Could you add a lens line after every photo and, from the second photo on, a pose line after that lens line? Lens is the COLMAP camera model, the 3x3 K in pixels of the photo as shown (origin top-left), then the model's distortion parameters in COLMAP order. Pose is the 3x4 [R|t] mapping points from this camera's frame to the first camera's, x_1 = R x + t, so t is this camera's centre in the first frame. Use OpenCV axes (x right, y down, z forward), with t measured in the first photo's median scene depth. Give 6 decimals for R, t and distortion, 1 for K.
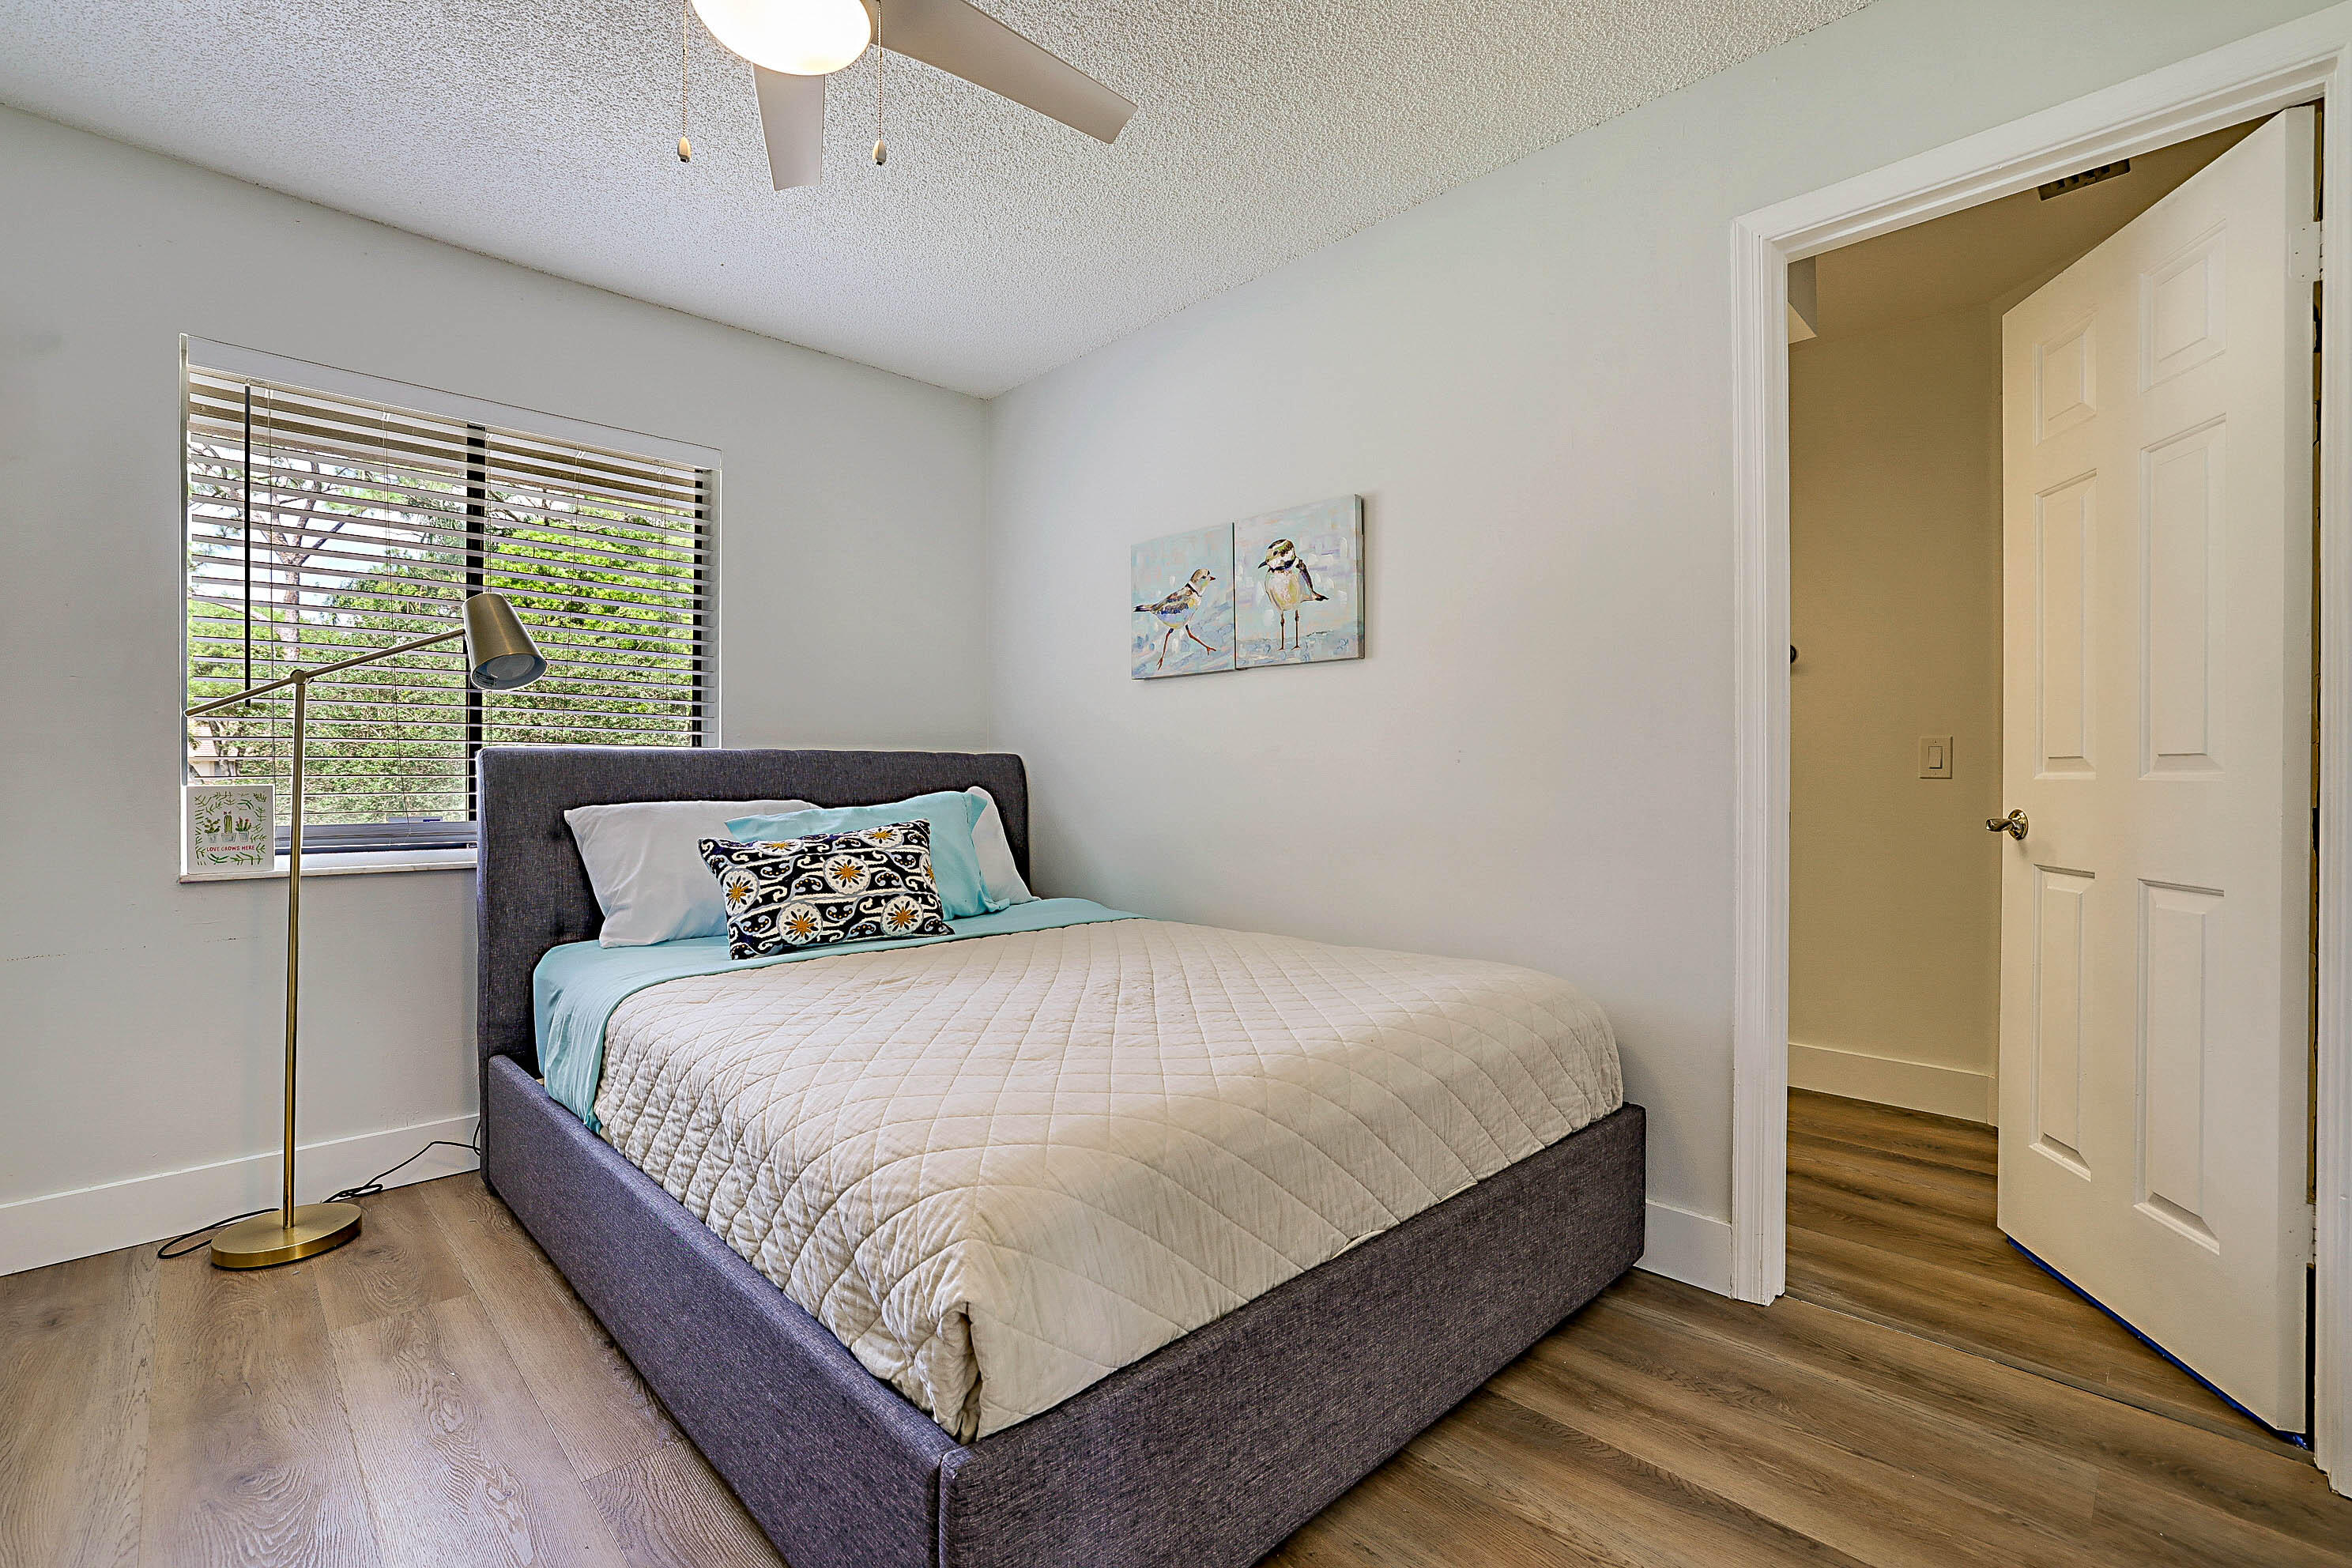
lens RADIAL K [[1038.3, 0, 1150.0], [0, 1038.3, 779.3], [0, 0, 1]] dist [-0.035705, 0.000400]
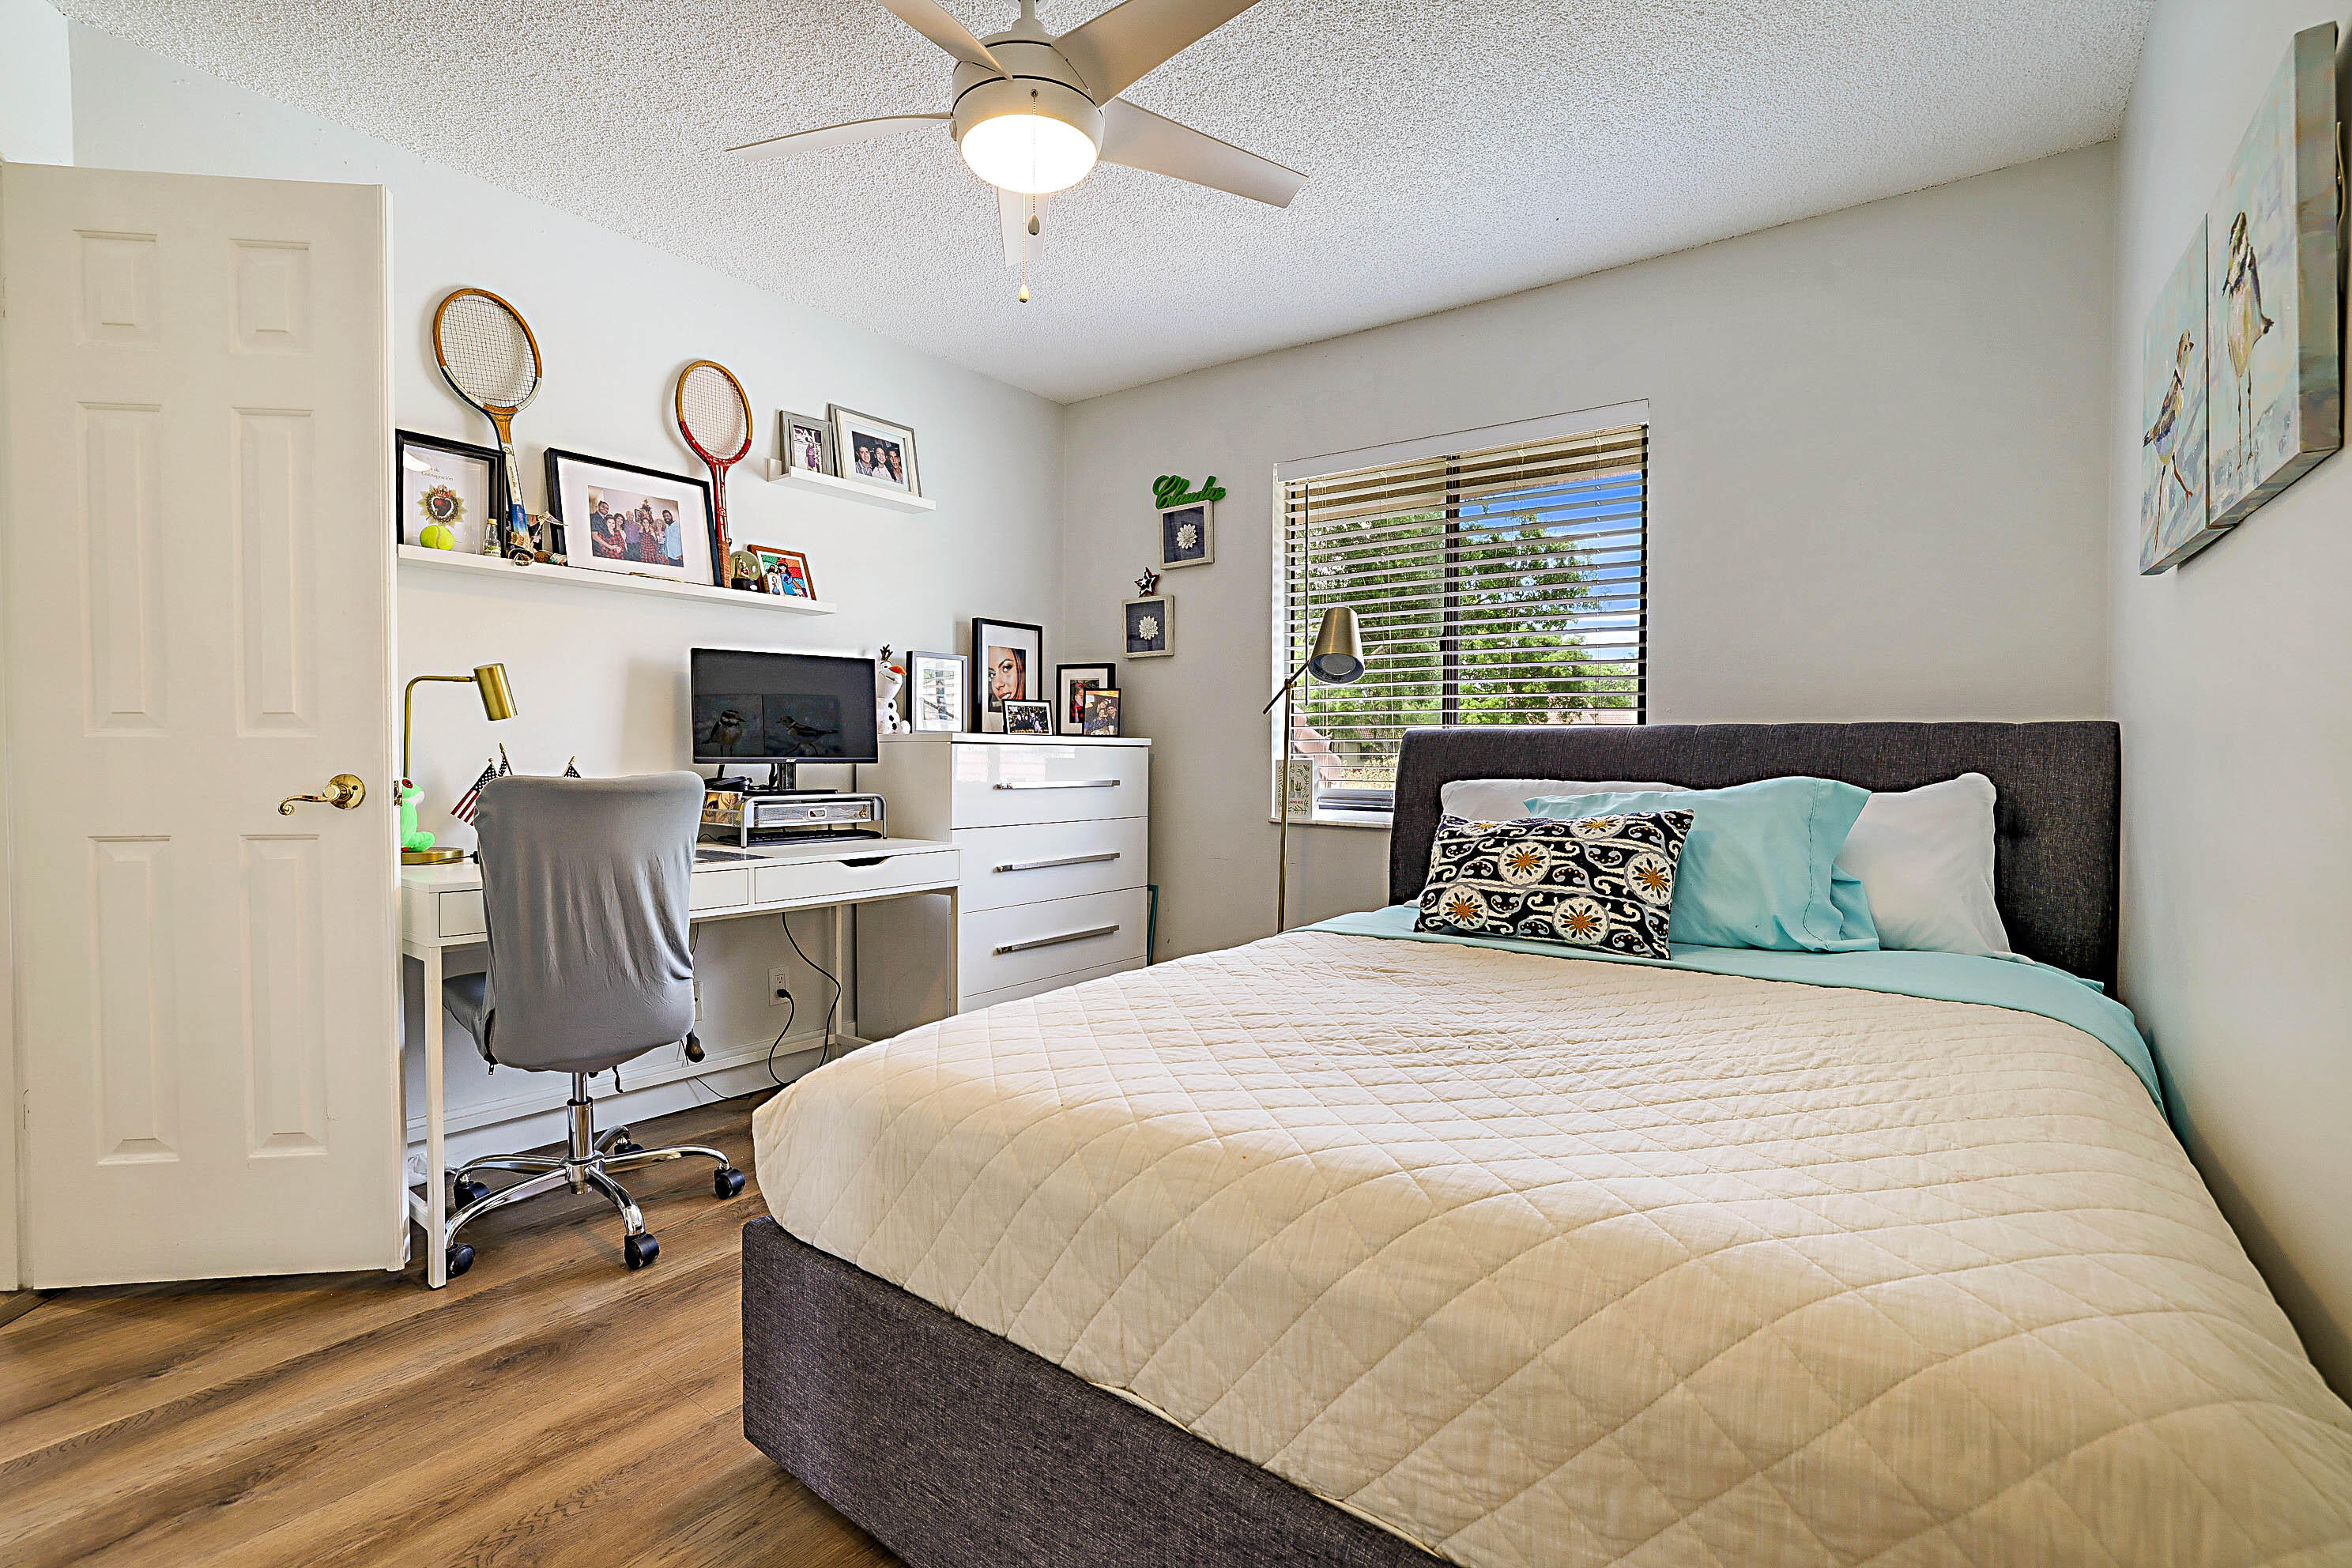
lens RADIAL K [[1038.3, 0, 1150.0], [0, 1038.3, 779.3], [0, 0, 1]] dist [-0.035705, 0.000400]
pose [[0.151217, 0.023538, -0.988220, 0.531970], [-0.007772, 0.999714, 0.022622, 0.001446], [0.988470, 0.004259, 0.151356, 0.535492]]
